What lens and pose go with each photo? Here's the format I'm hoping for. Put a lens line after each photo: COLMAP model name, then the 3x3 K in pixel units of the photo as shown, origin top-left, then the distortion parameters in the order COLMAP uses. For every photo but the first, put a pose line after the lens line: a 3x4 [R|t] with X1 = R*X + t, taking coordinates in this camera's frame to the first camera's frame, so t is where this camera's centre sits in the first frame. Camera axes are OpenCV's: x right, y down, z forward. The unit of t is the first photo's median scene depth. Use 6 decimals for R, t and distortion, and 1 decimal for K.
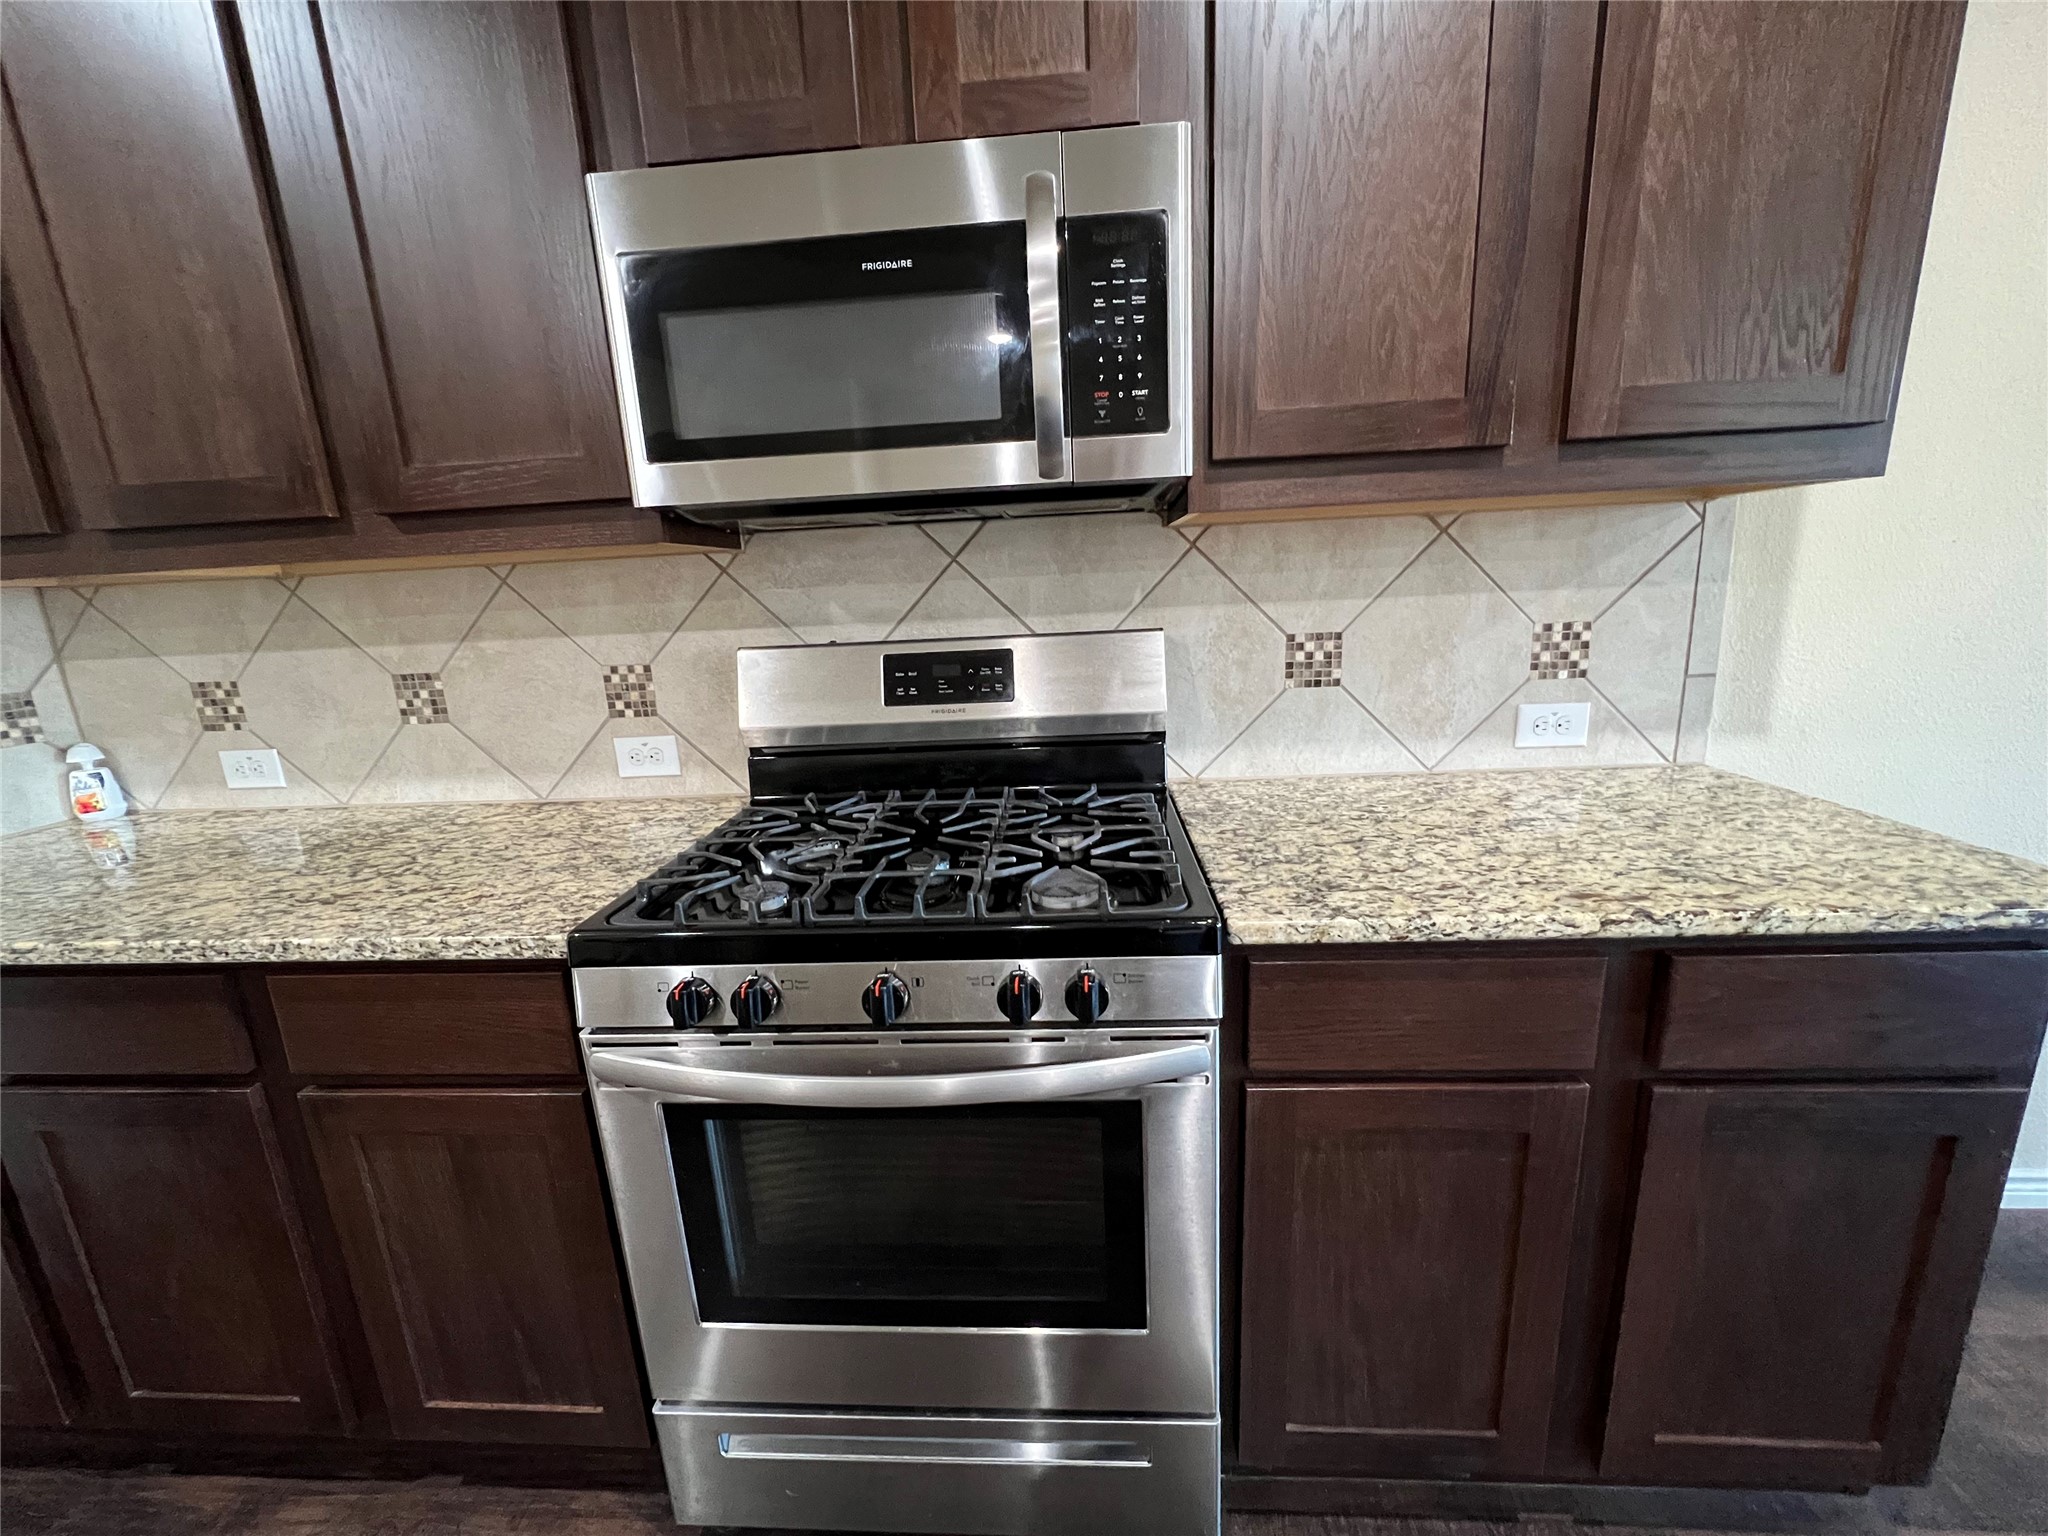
lens RADIAL K [[827.5, 0, 1023.7], [0, 827.5, 766.7], [0, 0, 1]] dist [0.003254, 0.000155]
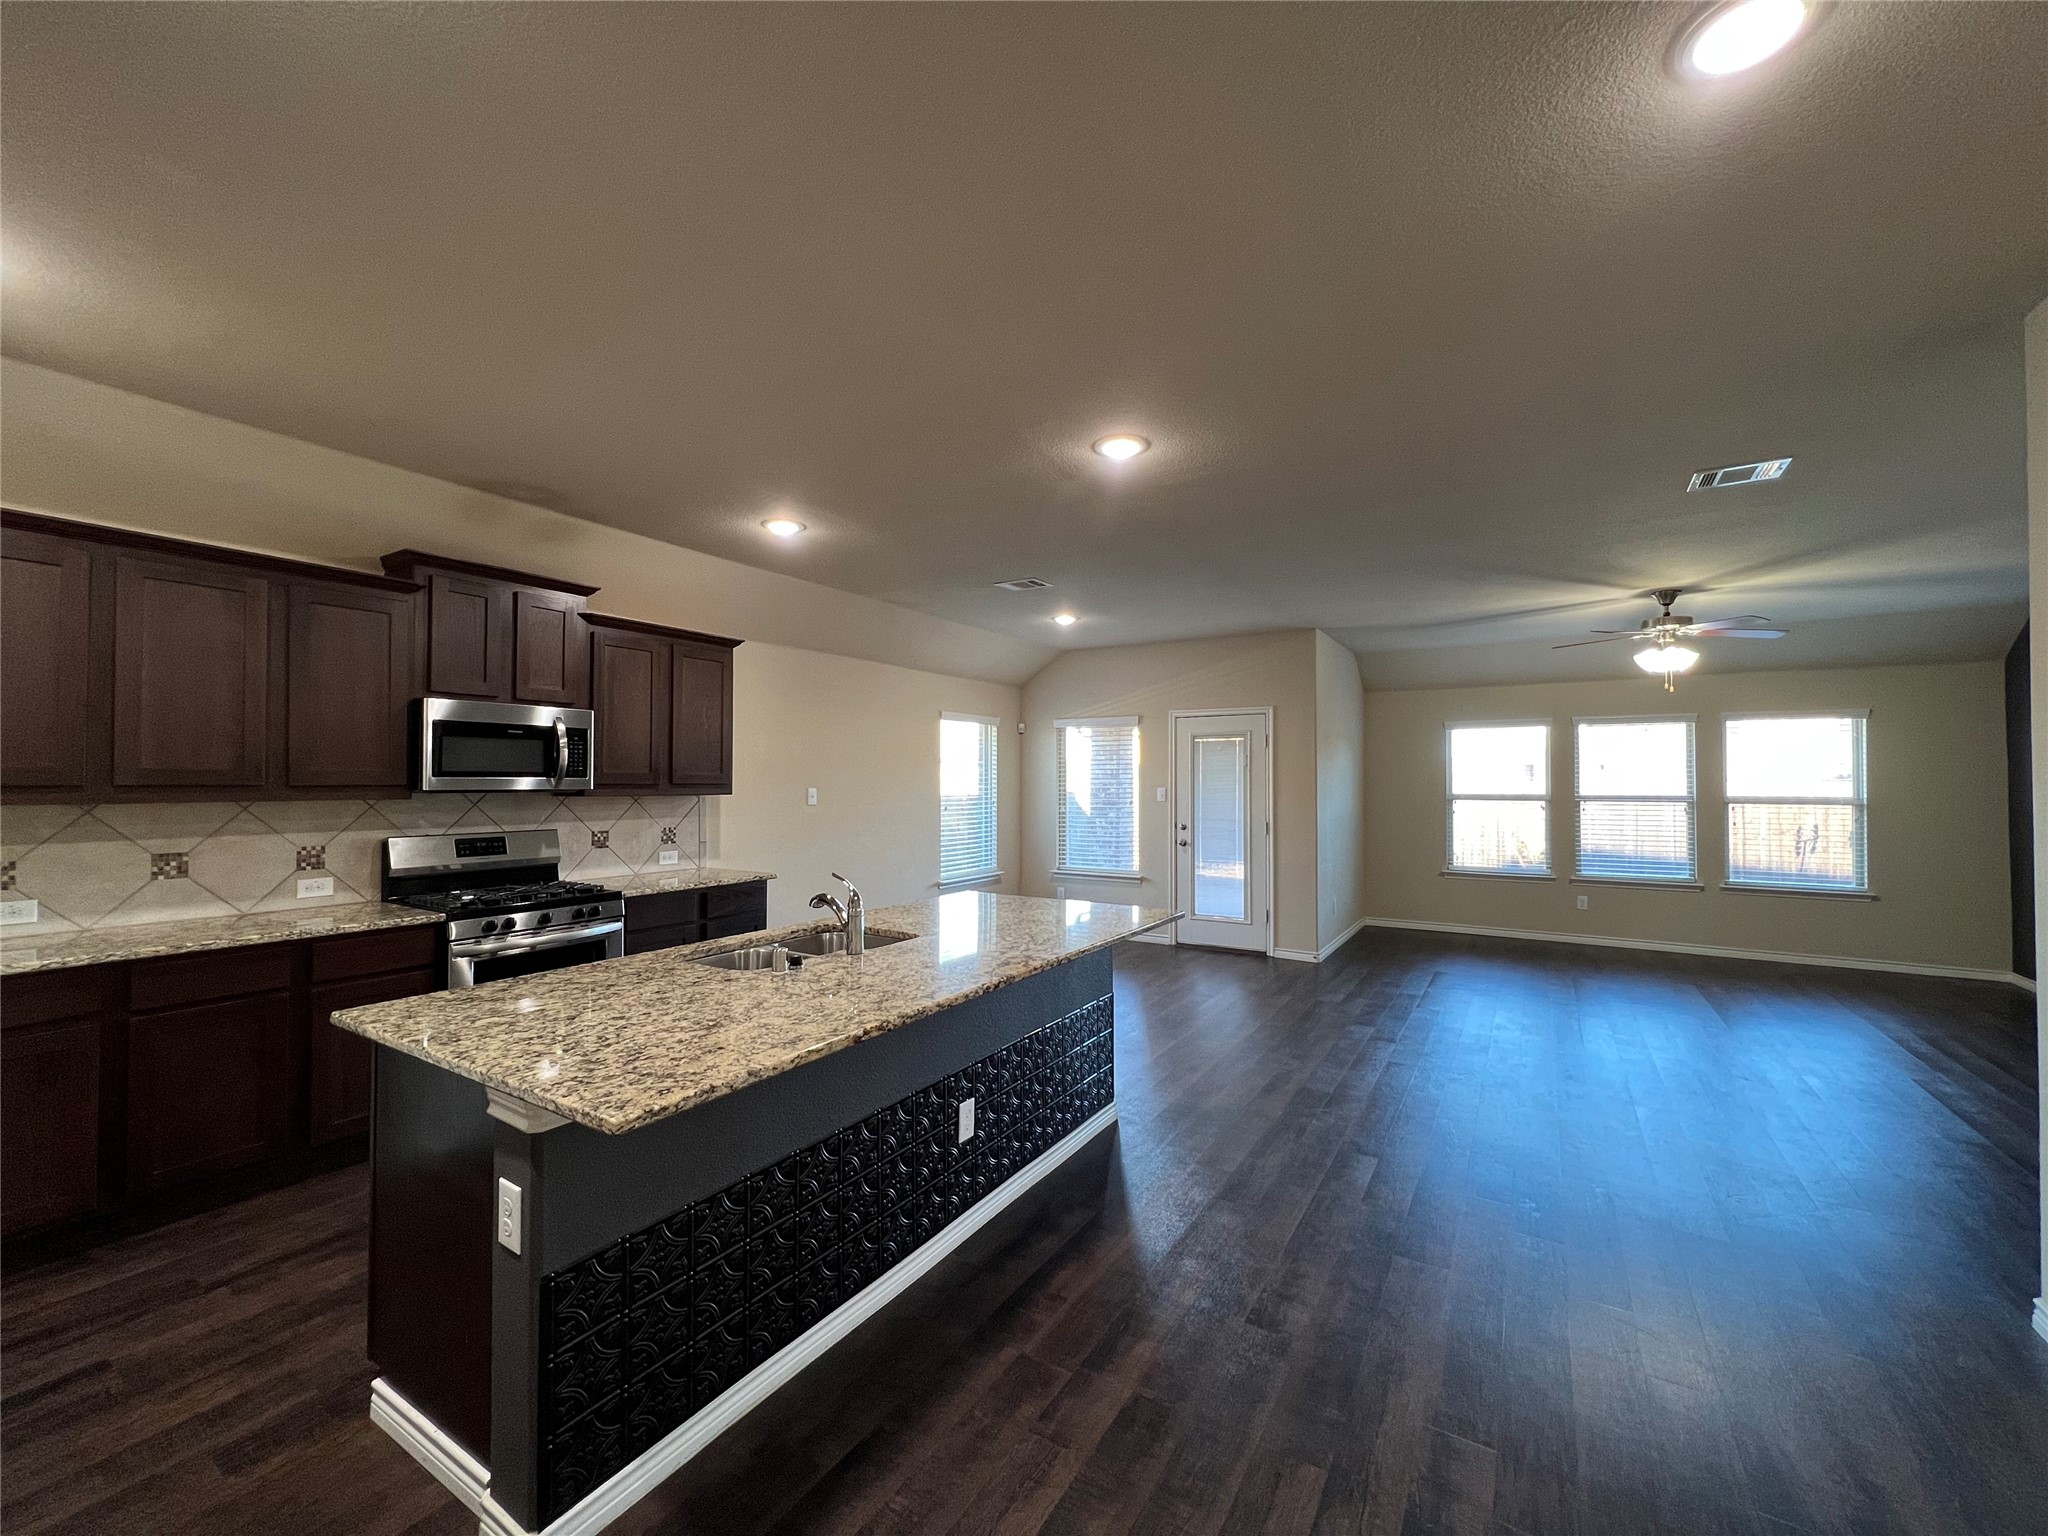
lens RADIAL K [[827.5, 0, 1025.5], [0, 827.5, 772.1], [0, 0, 1]] dist [0.003254, 0.000155]
pose [[0.478088, 0.060097, 0.876253, -1.615760], [0.170673, 0.972283, -0.159803, 0.391697], [-0.861570, 0.225952, 0.454580, -1.833357]]
